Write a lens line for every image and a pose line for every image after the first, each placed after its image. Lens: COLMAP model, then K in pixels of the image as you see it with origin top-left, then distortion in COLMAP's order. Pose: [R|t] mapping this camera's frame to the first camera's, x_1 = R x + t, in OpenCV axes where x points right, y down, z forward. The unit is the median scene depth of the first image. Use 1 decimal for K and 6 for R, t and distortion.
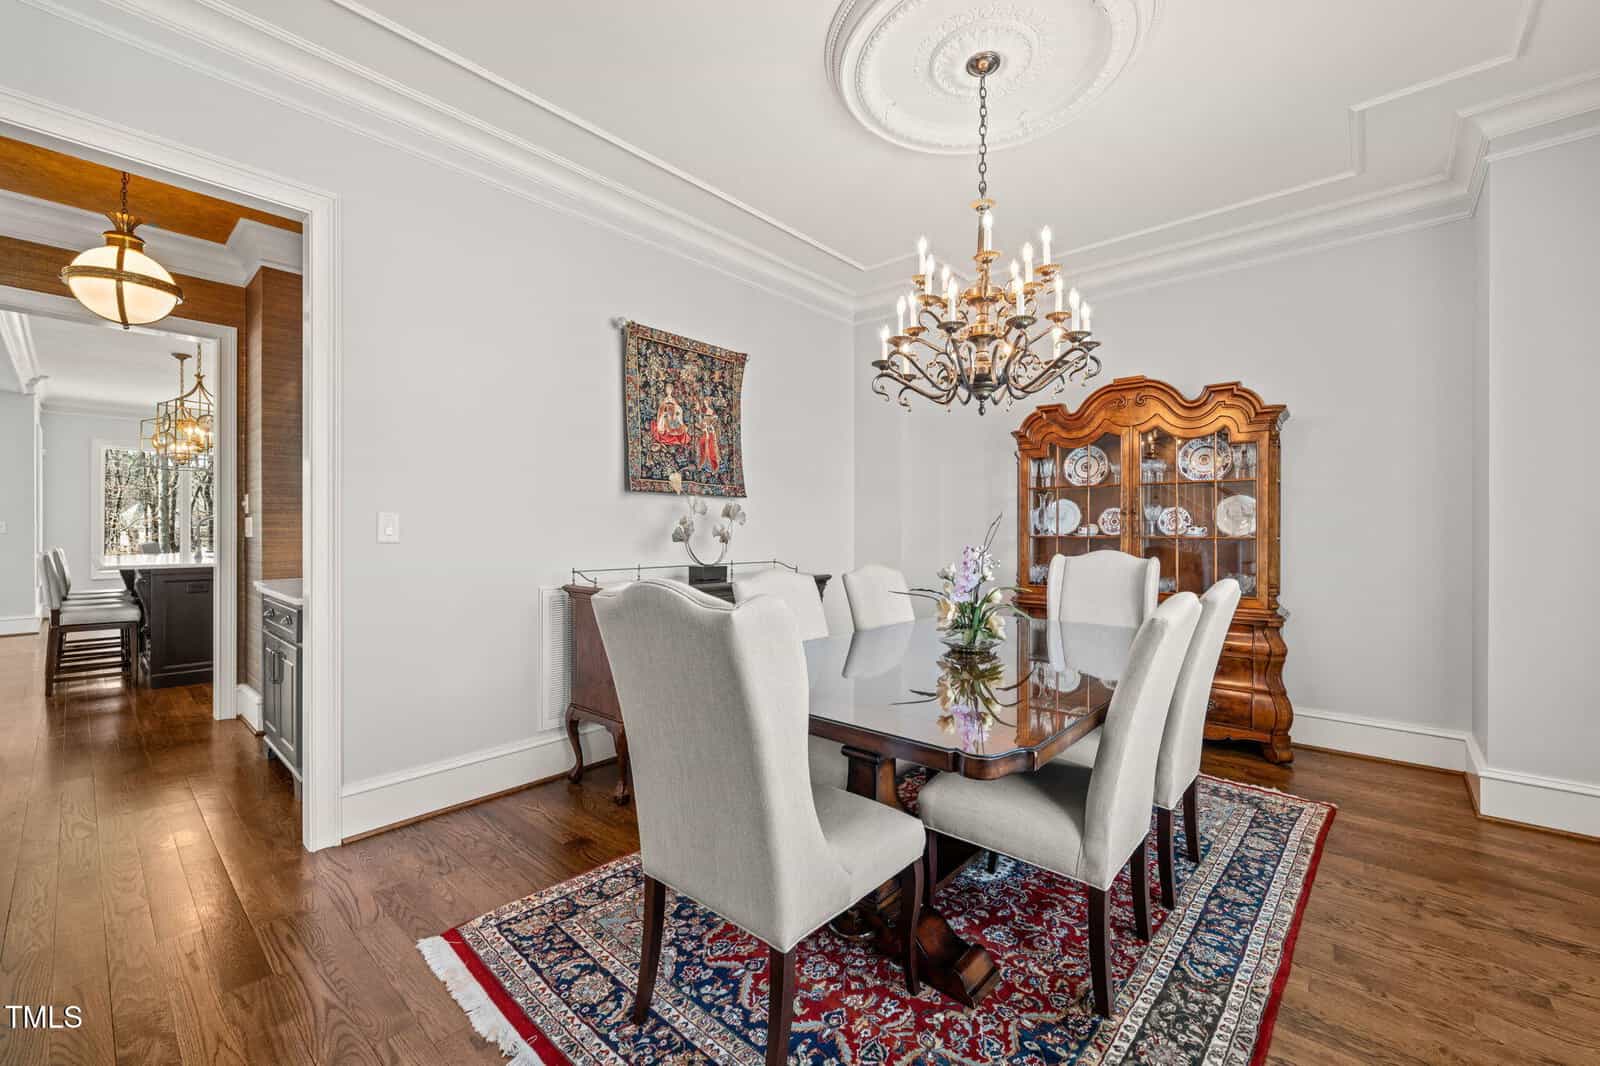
lens RADIAL K [[656.6, 0, 804.7], [0, 656.6, 526.6], [0, 0, 1]] dist [-0.005639, 0.000323]
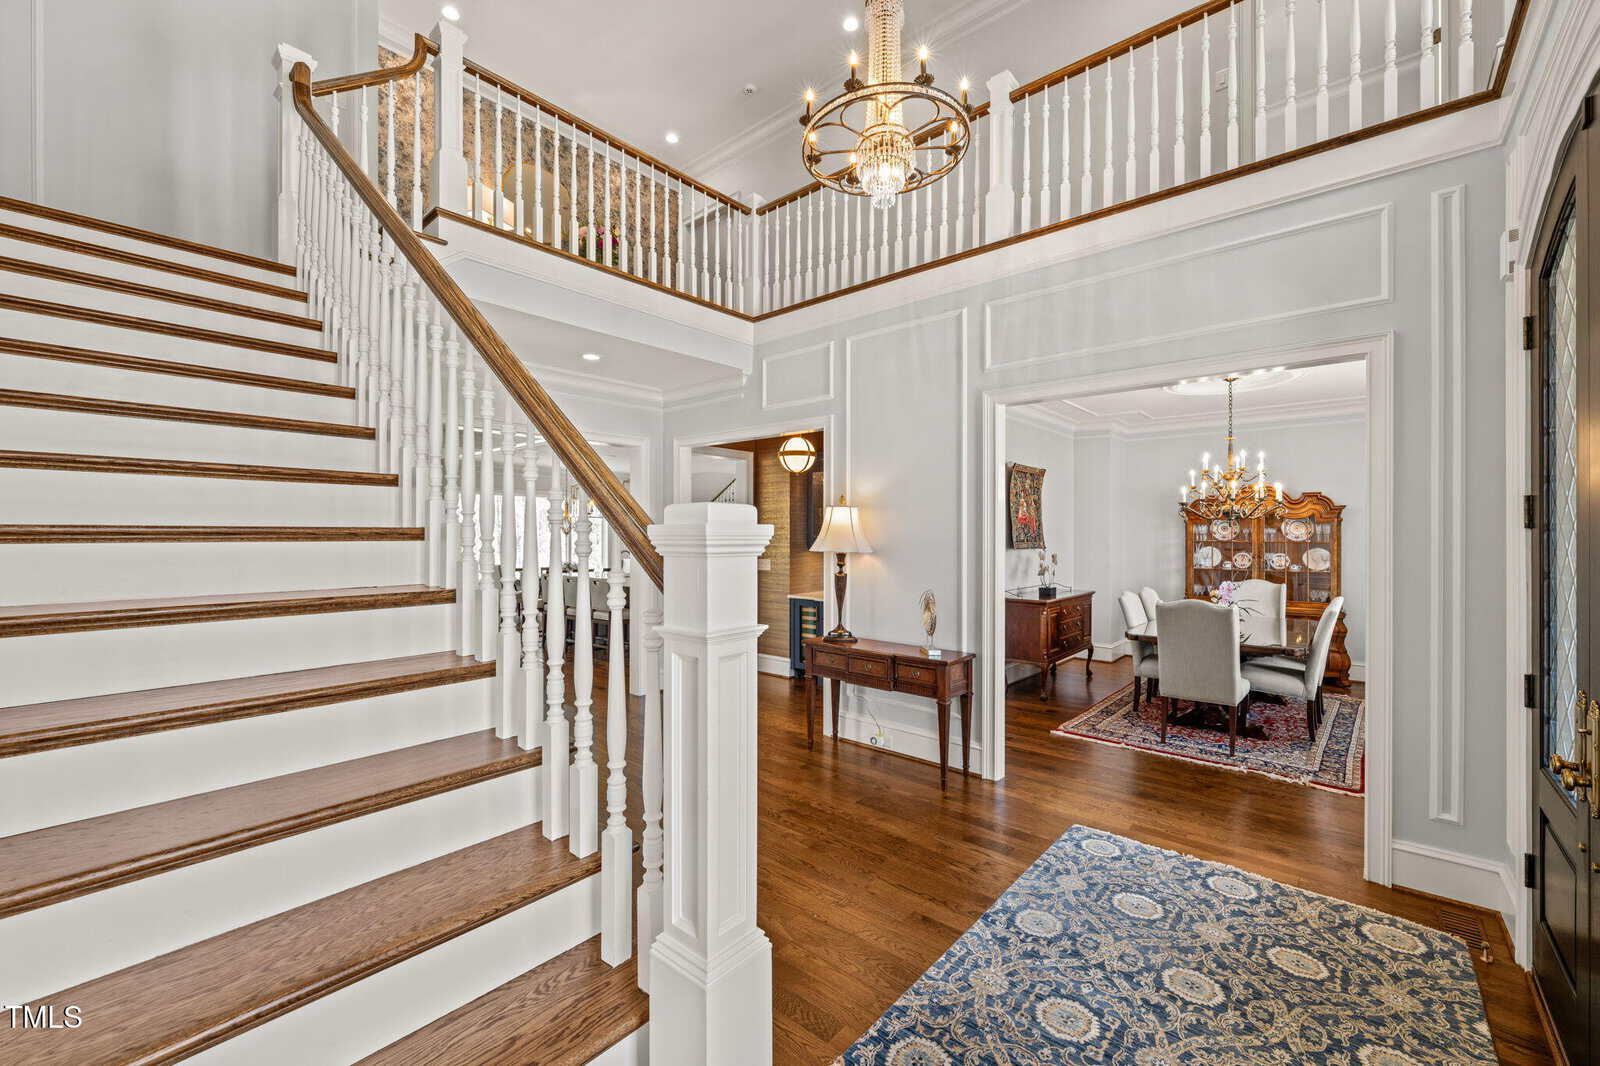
lens RADIAL K [[656.6, 0, 797.5], [0, 656.6, 528.3], [0, 0, 1]] dist [-0.005639, 0.000323]
pose [[0.999985, -0.001639, 0.005205, -0.851775], [0.001657, 0.999993, -0.003458, -0.102690], [-0.005199, 0.003466, 0.999980, -0.883694]]
